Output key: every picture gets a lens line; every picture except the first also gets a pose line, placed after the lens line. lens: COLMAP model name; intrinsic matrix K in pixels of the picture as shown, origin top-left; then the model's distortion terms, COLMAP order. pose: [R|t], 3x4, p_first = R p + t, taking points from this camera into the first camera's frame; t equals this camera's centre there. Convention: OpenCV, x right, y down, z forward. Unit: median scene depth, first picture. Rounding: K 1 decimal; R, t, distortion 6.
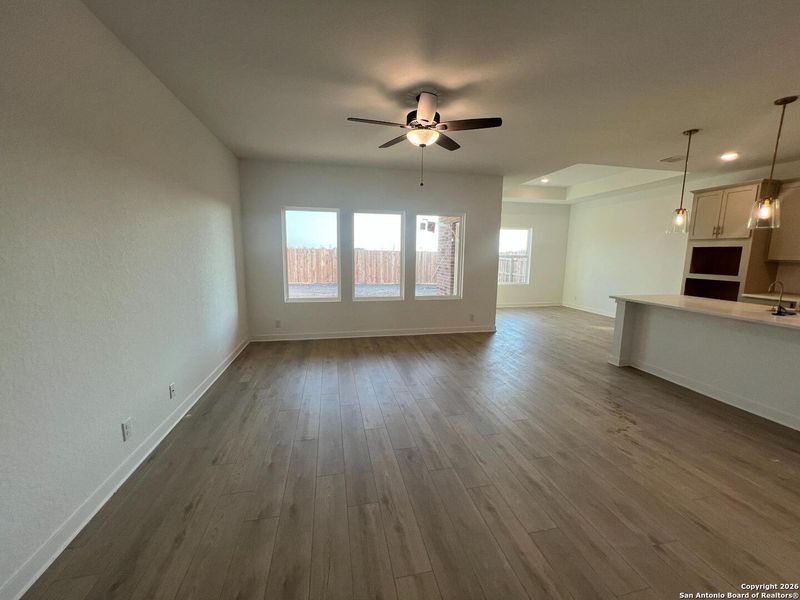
lens RADIAL K [[319.9, 0, 401.1], [0, 319.9, 301.8], [0, 0, 1]] dist [-0.002371, -0.000224]
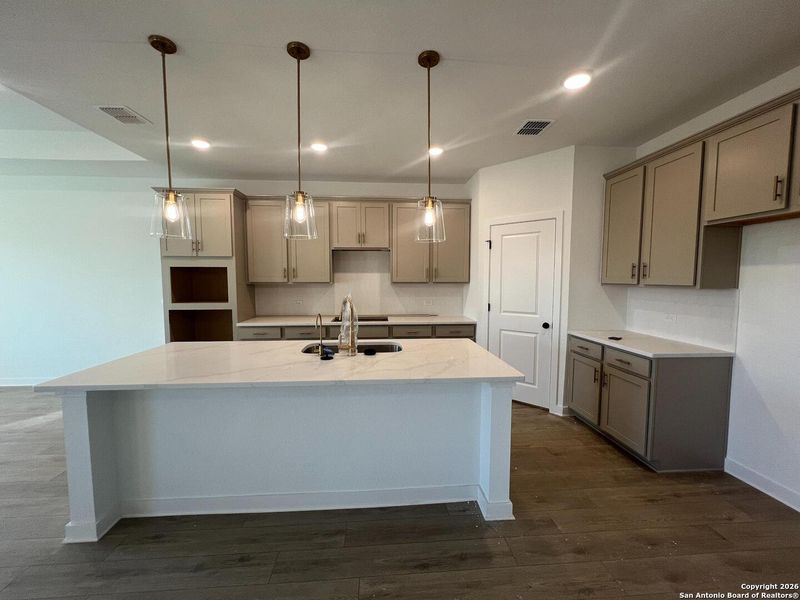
lens RADIAL K [[319.9, 0, 400.4], [0, 319.9, 299.6], [0, 0, 1]] dist [-0.002371, -0.000224]
pose [[0.143698, -0.078523, 0.986501, 0.296922], [0.150641, 0.986966, 0.056617, -0.065749], [-0.978089, 0.140472, 0.153654, 0.423584]]
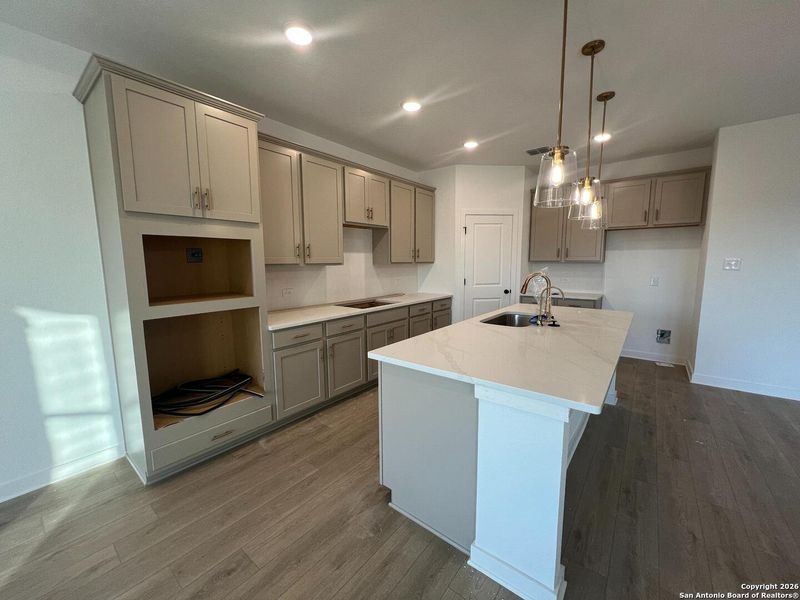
lens RADIAL K [[319.9, 0, 397.2], [0, 319.9, 299.8], [0, 0, 1]] dist [-0.002371, -0.000224]
pose [[-0.631821, -0.099207, 0.768739, 0.485617], [0.117967, 0.967915, 0.221867, -0.157138], [-0.766085, 0.230866, -0.599846, 1.090602]]
